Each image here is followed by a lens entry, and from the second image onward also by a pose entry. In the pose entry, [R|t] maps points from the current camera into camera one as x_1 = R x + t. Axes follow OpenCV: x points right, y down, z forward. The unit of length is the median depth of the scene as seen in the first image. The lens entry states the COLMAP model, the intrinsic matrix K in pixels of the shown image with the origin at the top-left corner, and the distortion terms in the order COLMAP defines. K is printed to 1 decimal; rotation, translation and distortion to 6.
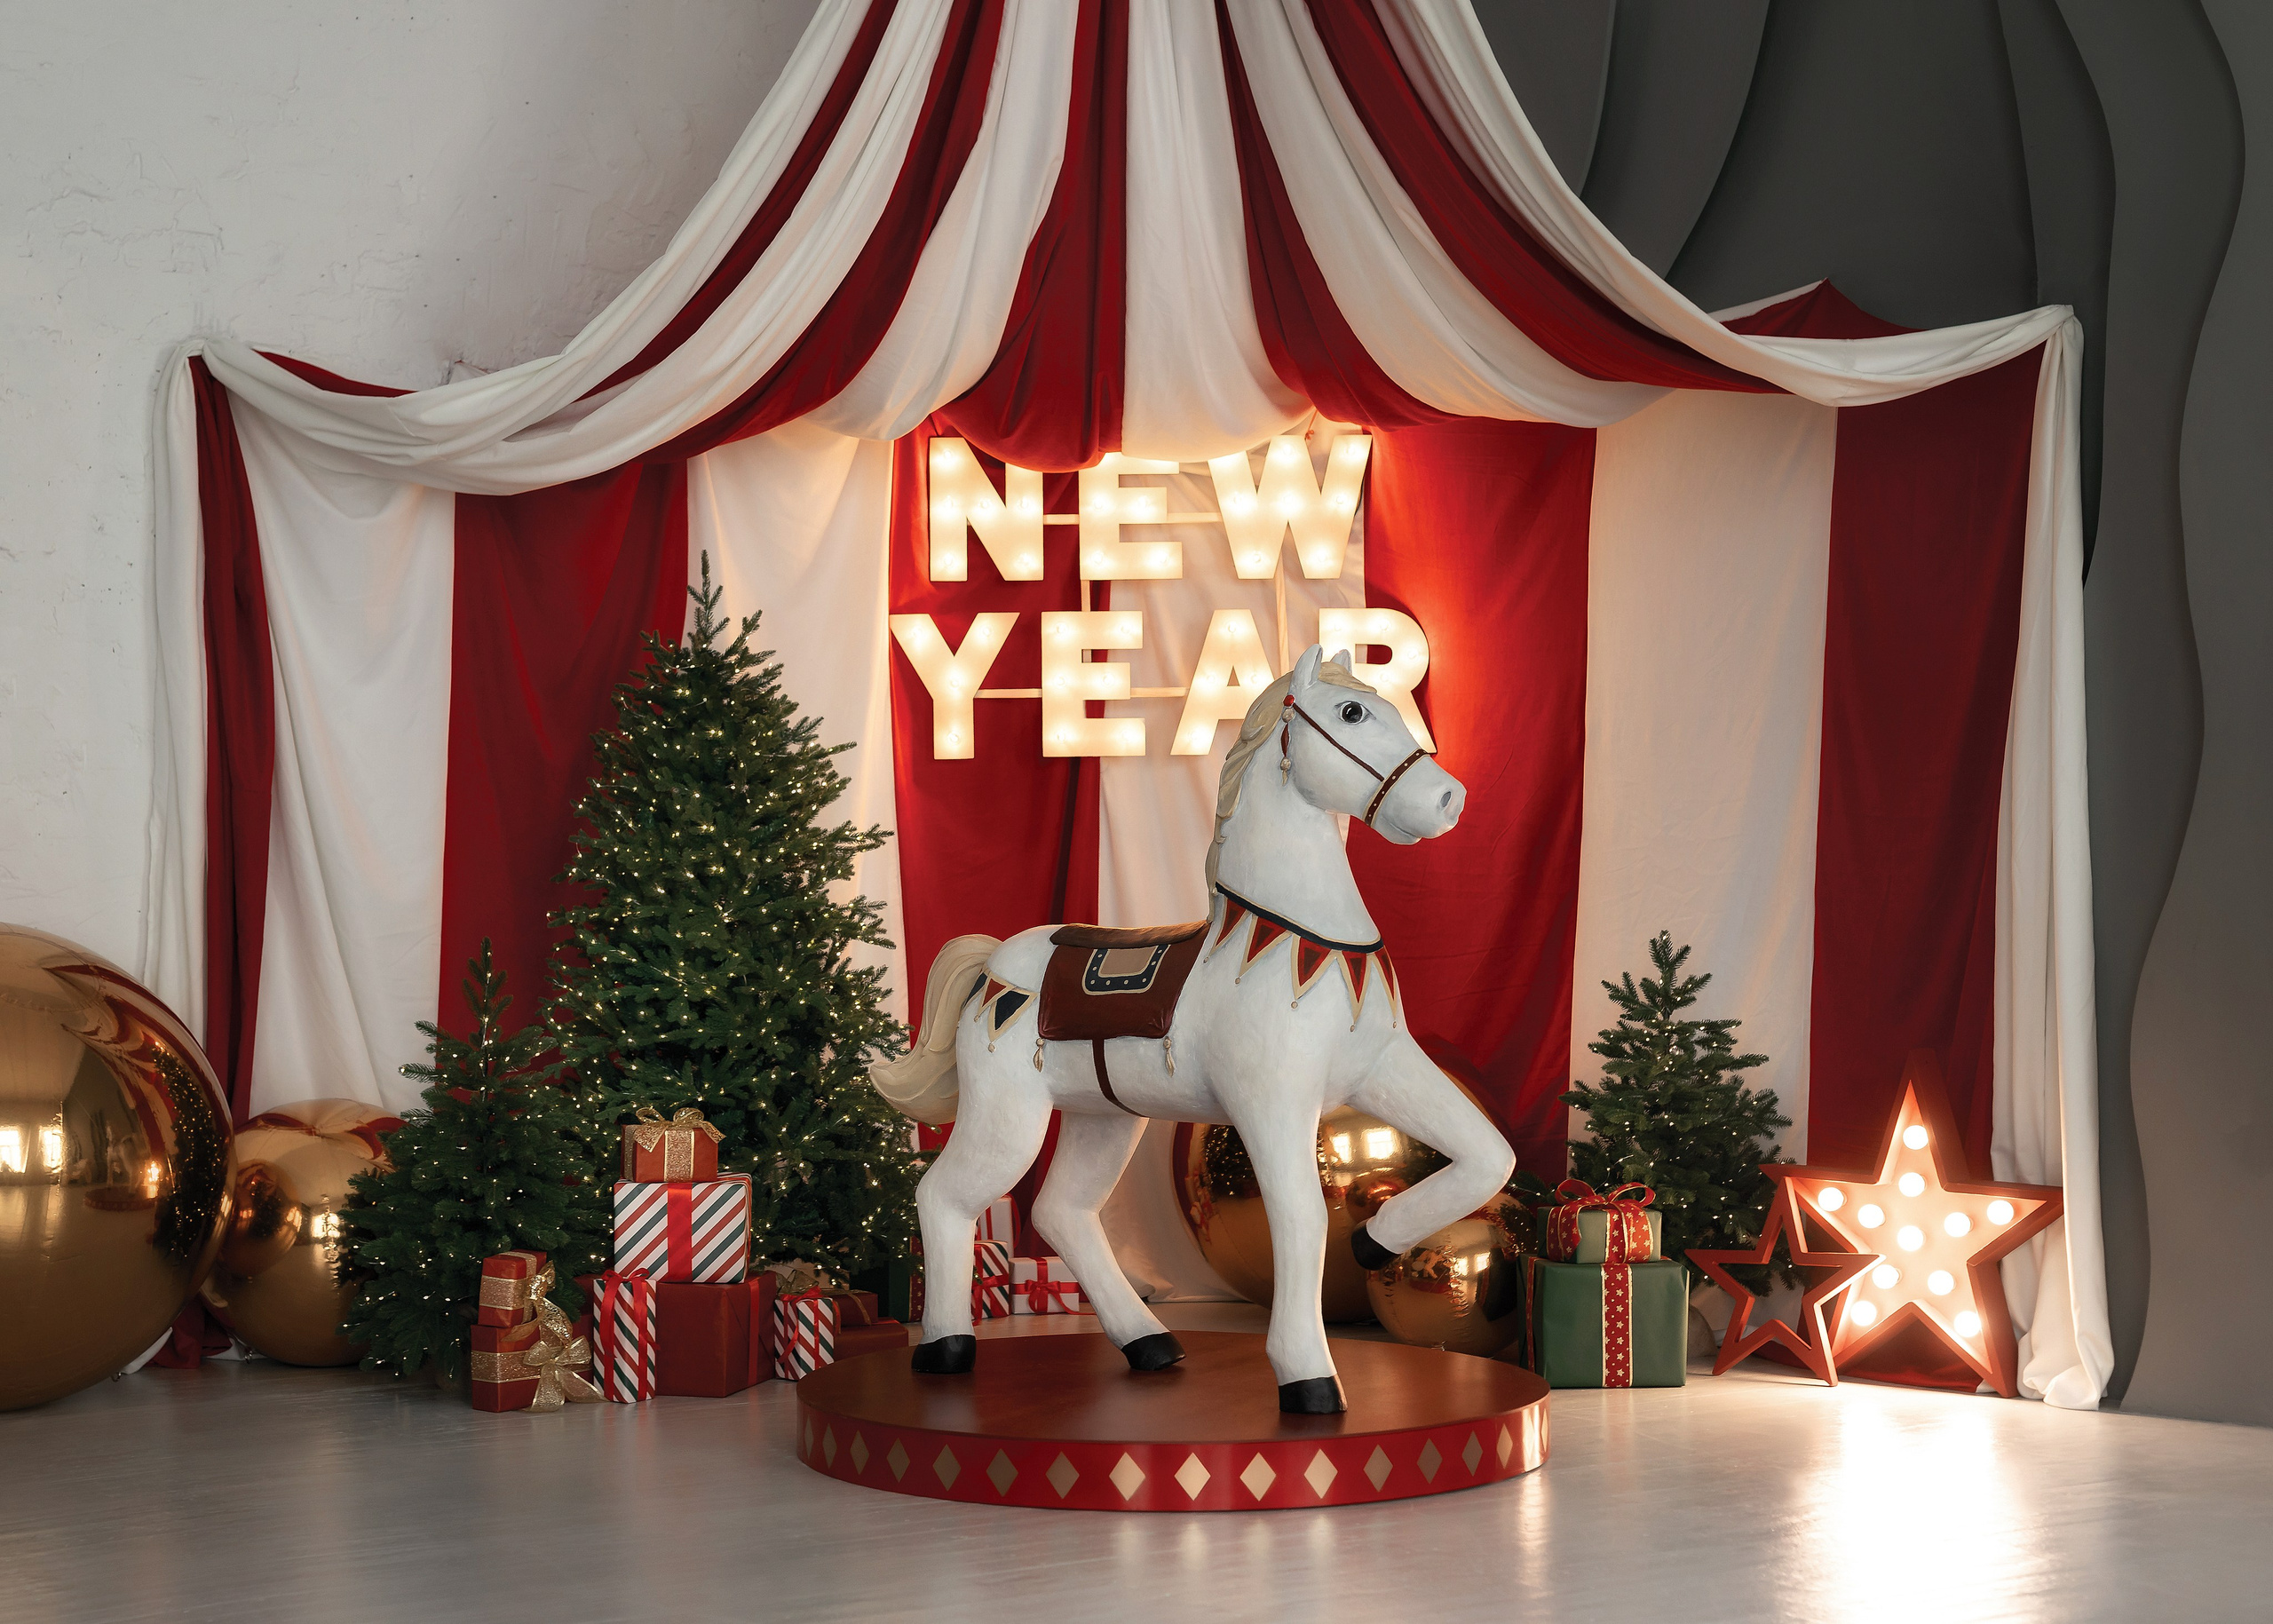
lens RADIAL K [[3456.7, 0, 1075.3], [0, 3456.7, 939.5], [0, 0, 1]] dist [-0.025045, -0.053518]
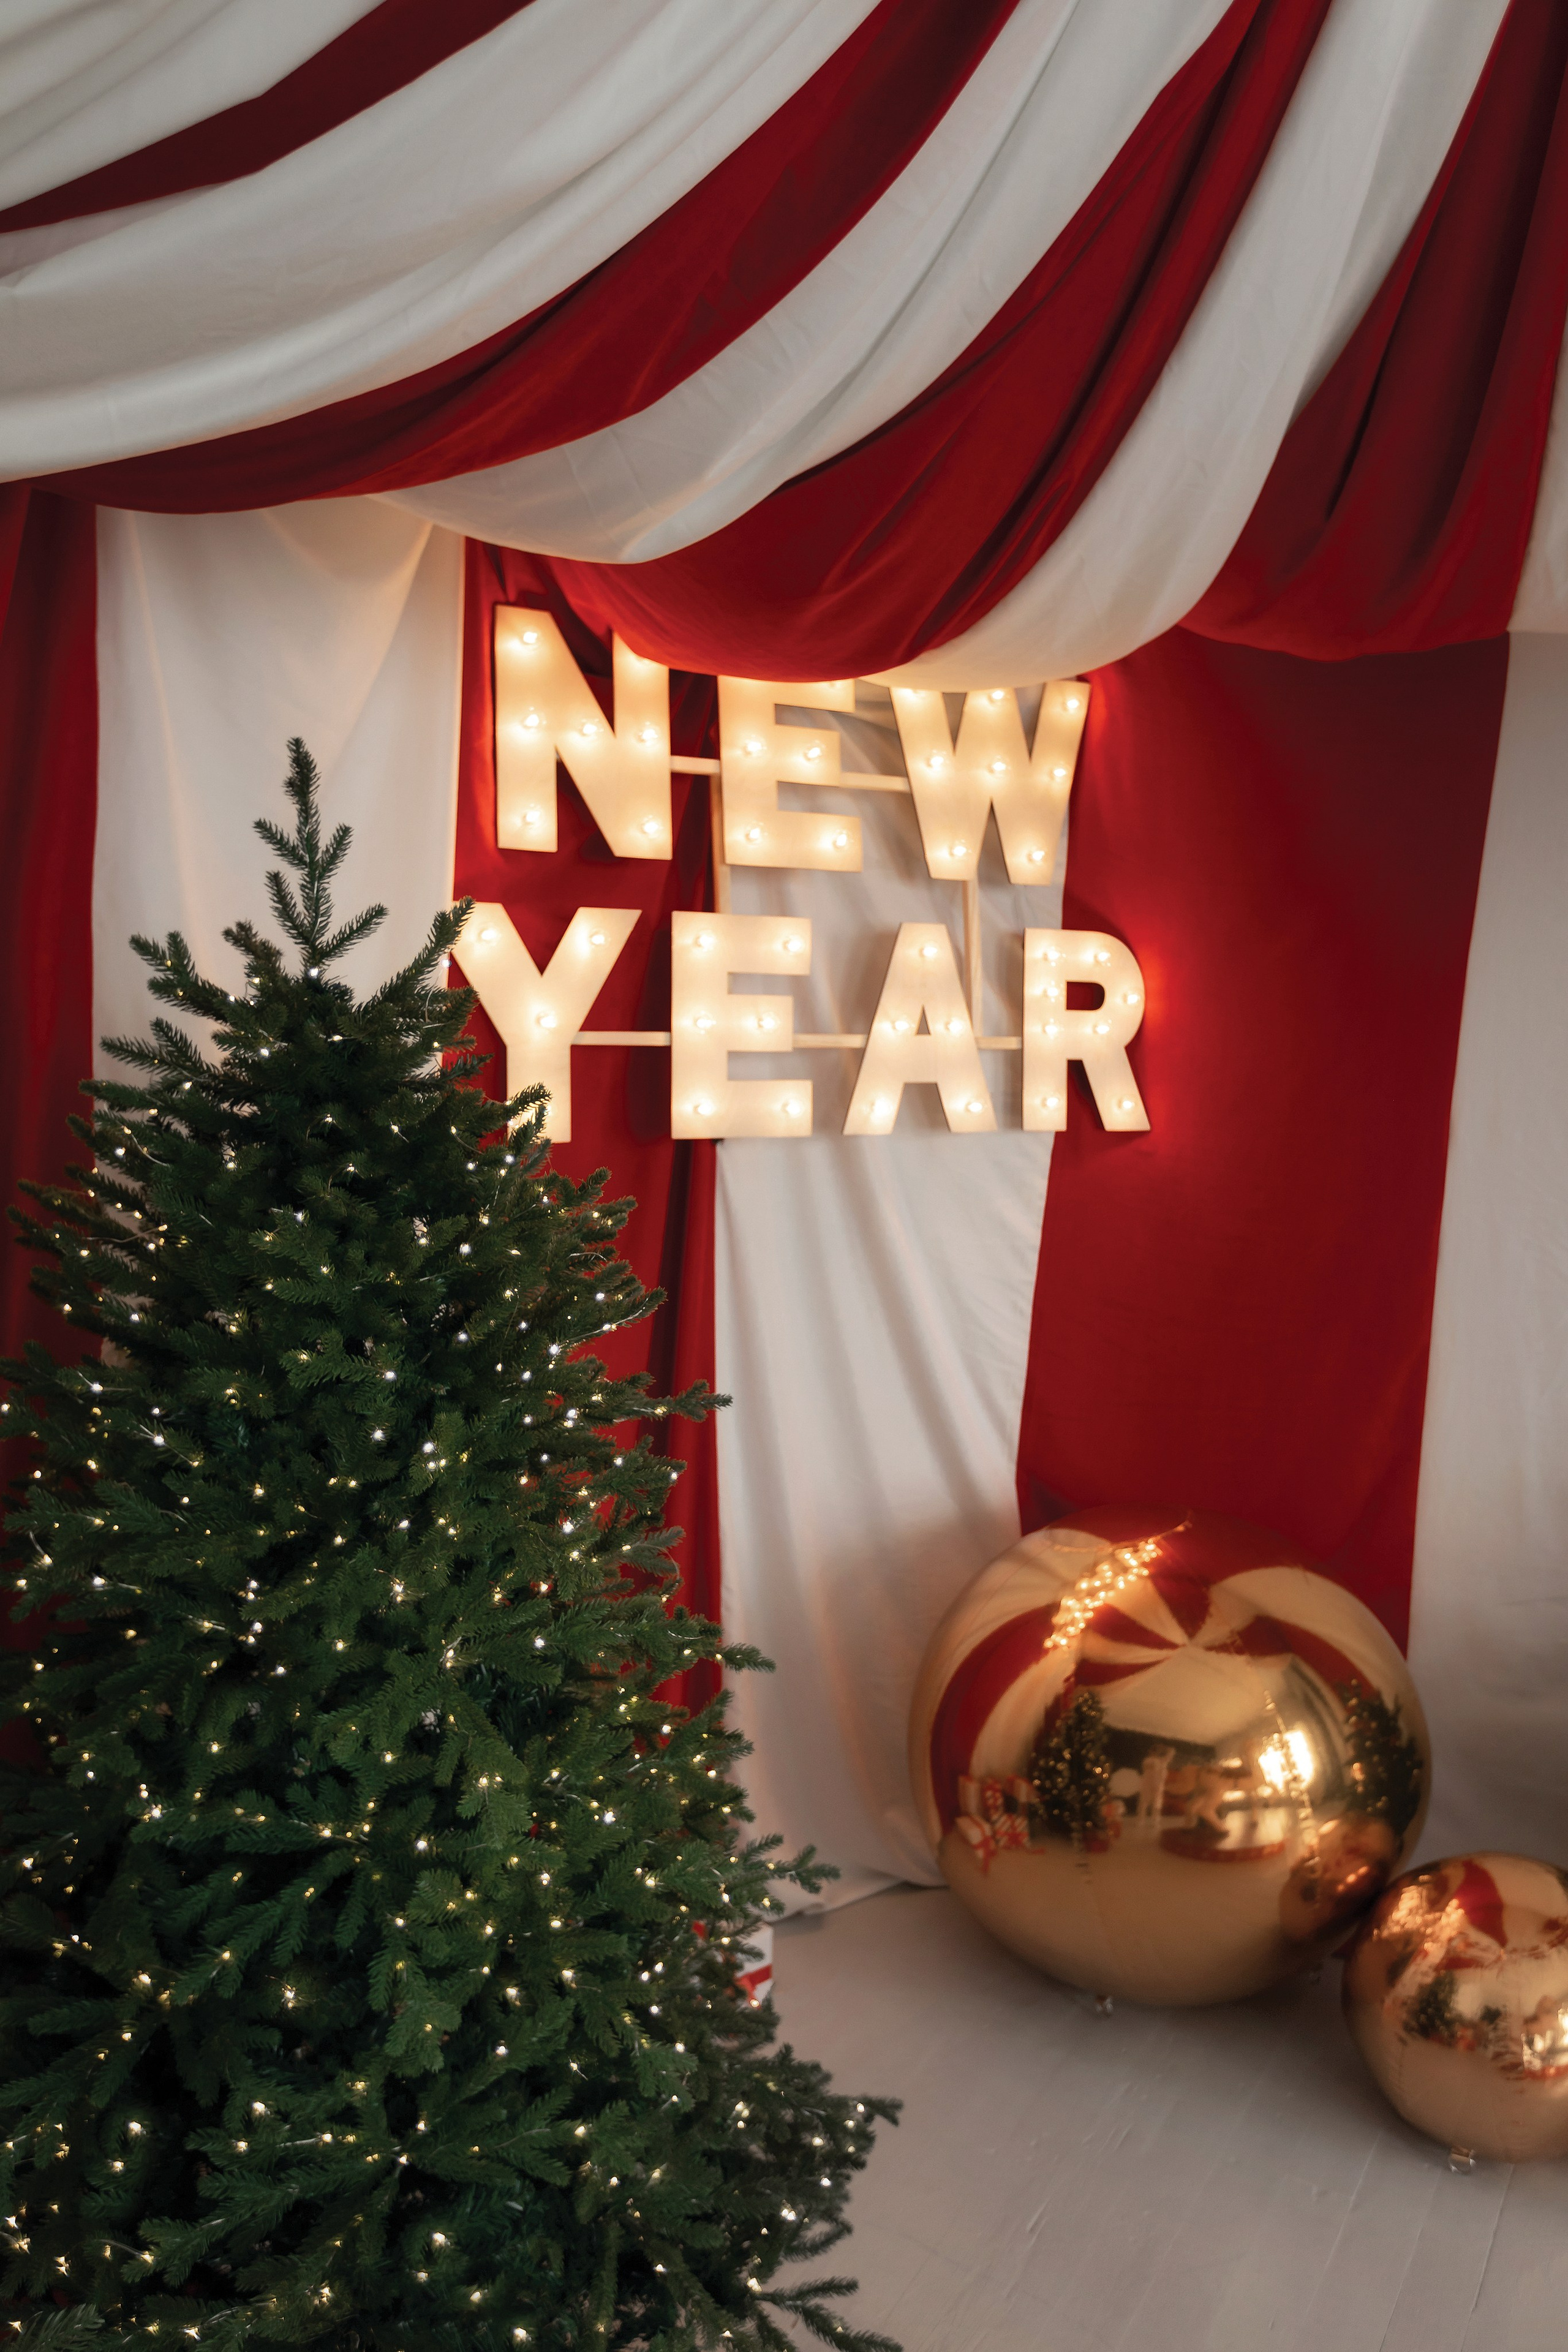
lens RADIAL K [[1712.1, 0, 781.3], [0, 1712.1, 1227.0], [0, 0, 1]] dist [0.048616, -0.000065]
pose [[0.890610, -0.028365, 0.453883, -0.163037], [-0.017731, 0.995128, 0.096981, -0.080678], [-0.454422, -0.094420, 0.885768, 0.838221]]
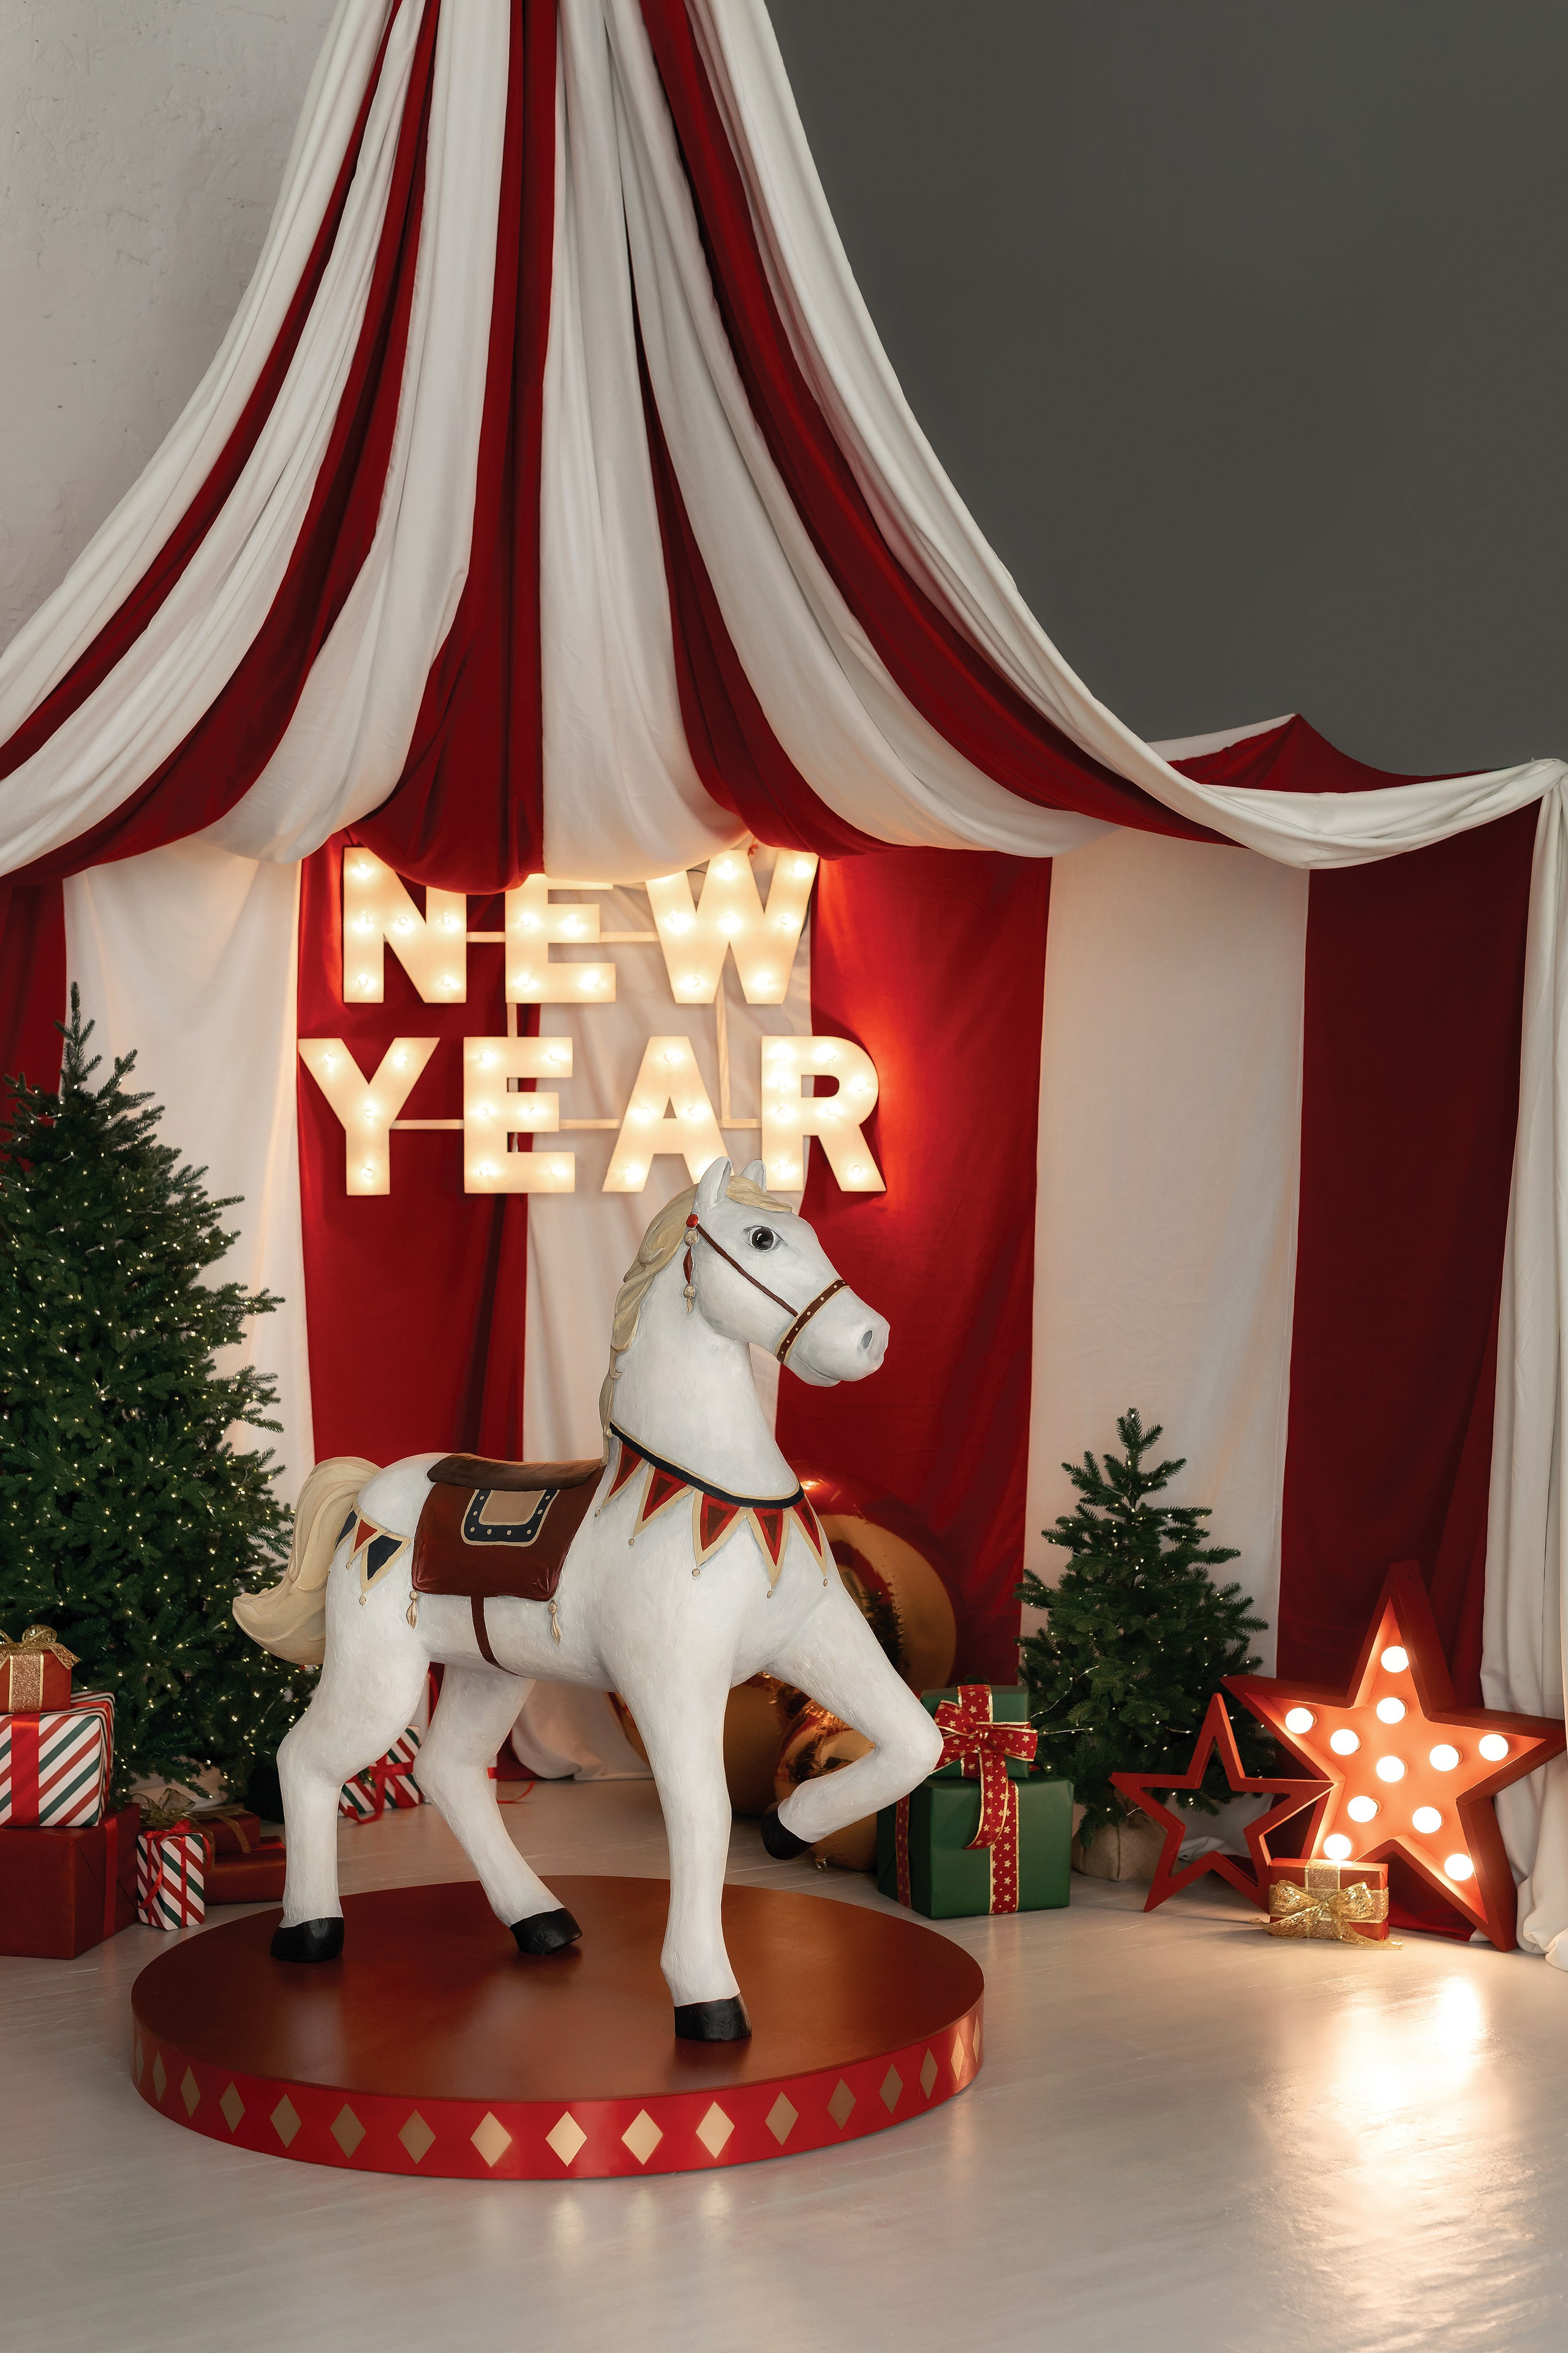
lens RADIAL K [[3412.3, 0, 711.7], [0, 3412.3, 1177.9], [0, 0, 1]] dist [0.235615, -2.107232]
pose [[0.999228, 0.005885, 0.038842, 0.025333], [-0.005322, 0.999880, -0.014575, -0.052273], [-0.038923, 0.014357, 0.999139, 0.096625]]
